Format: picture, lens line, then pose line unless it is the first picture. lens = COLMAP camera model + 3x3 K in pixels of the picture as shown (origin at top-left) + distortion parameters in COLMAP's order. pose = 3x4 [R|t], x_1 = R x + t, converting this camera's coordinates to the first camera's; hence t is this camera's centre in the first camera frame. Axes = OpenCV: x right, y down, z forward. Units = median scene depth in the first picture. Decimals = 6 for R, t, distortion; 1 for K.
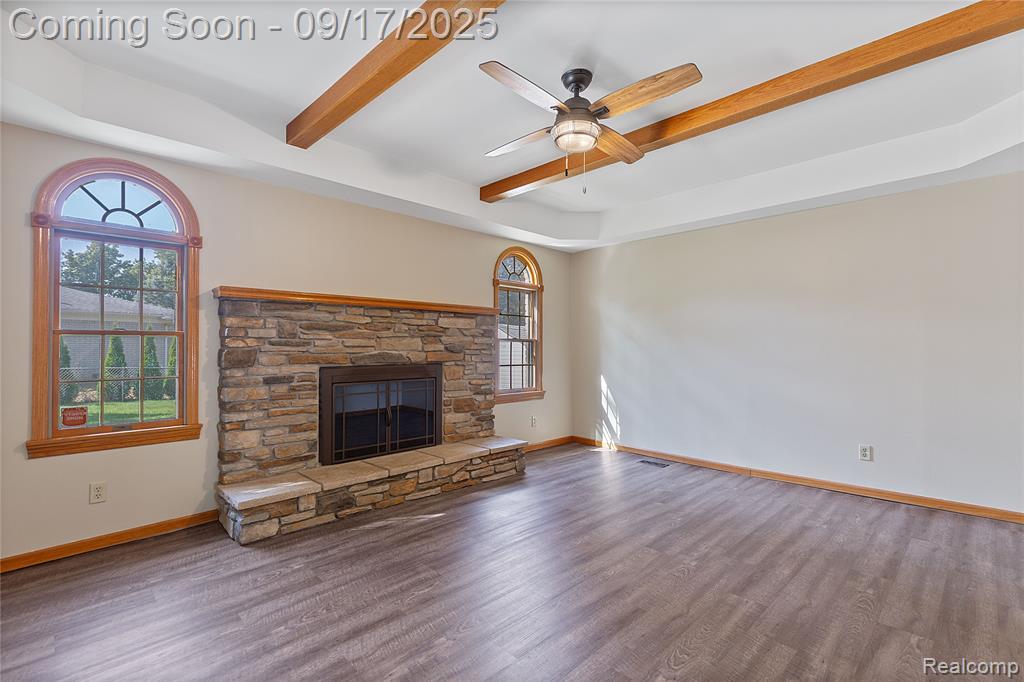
lens RADIAL K [[467.2, 0, 511.2], [0, 467.2, 339.9], [0, 0, 1]] dist [0.009138, -0.003332]
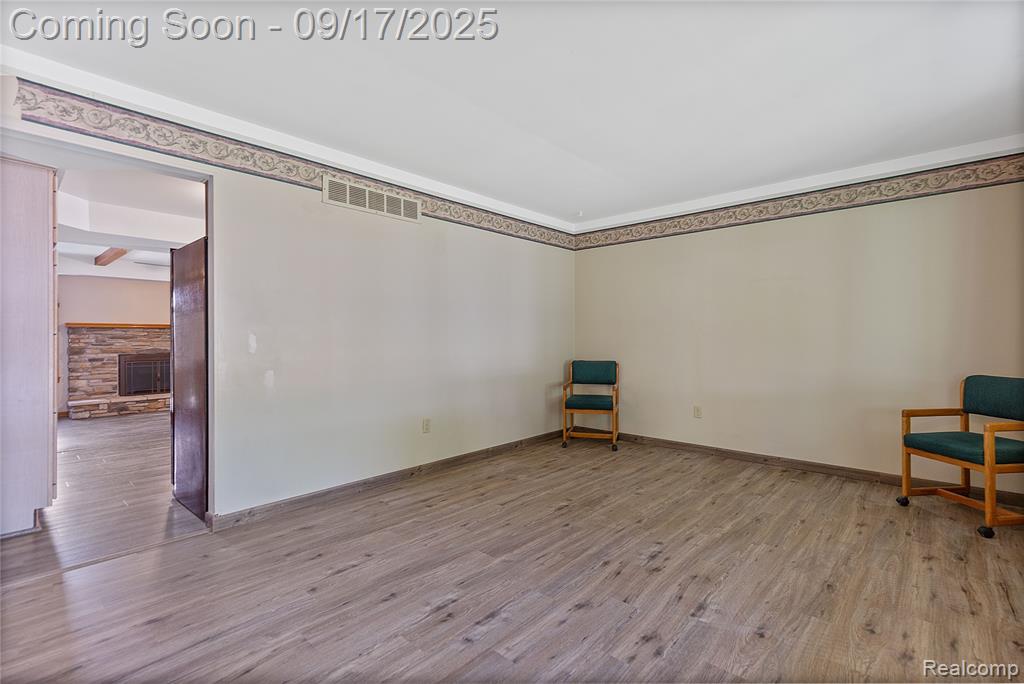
lens RADIAL K [[467.2, 0, 517.3], [0, 467.2, 336.9], [0, 0, 1]] dist [0.009138, -0.003332]
pose [[0.998135, -0.006503, 0.060703, 1.554038], [0.005999, 0.999946, 0.008477, -0.041420], [-0.060755, -0.008097, 0.998120, -1.582623]]
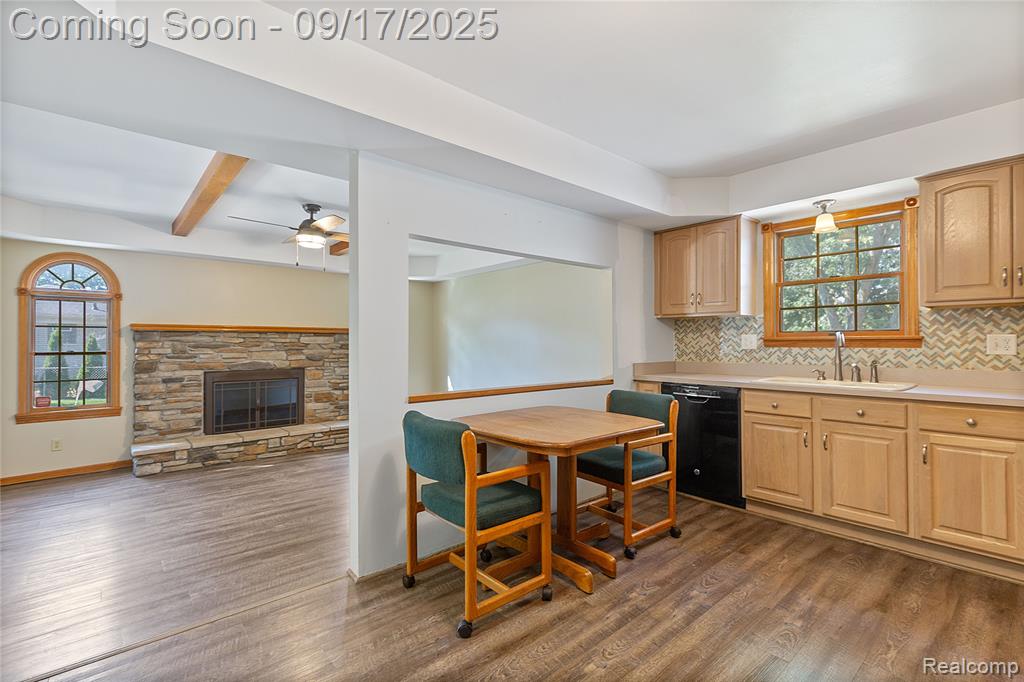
lens RADIAL K [[467.2, 0, 512.4], [0, 467.2, 337.0], [0, 0, 1]] dist [0.009138, -0.003332]
pose [[0.997797, -0.001956, -0.066314, 0.773700], [0.002068, 0.999997, 0.001616, -0.062421], [0.066311, -0.001750, 0.997797, -0.526664]]
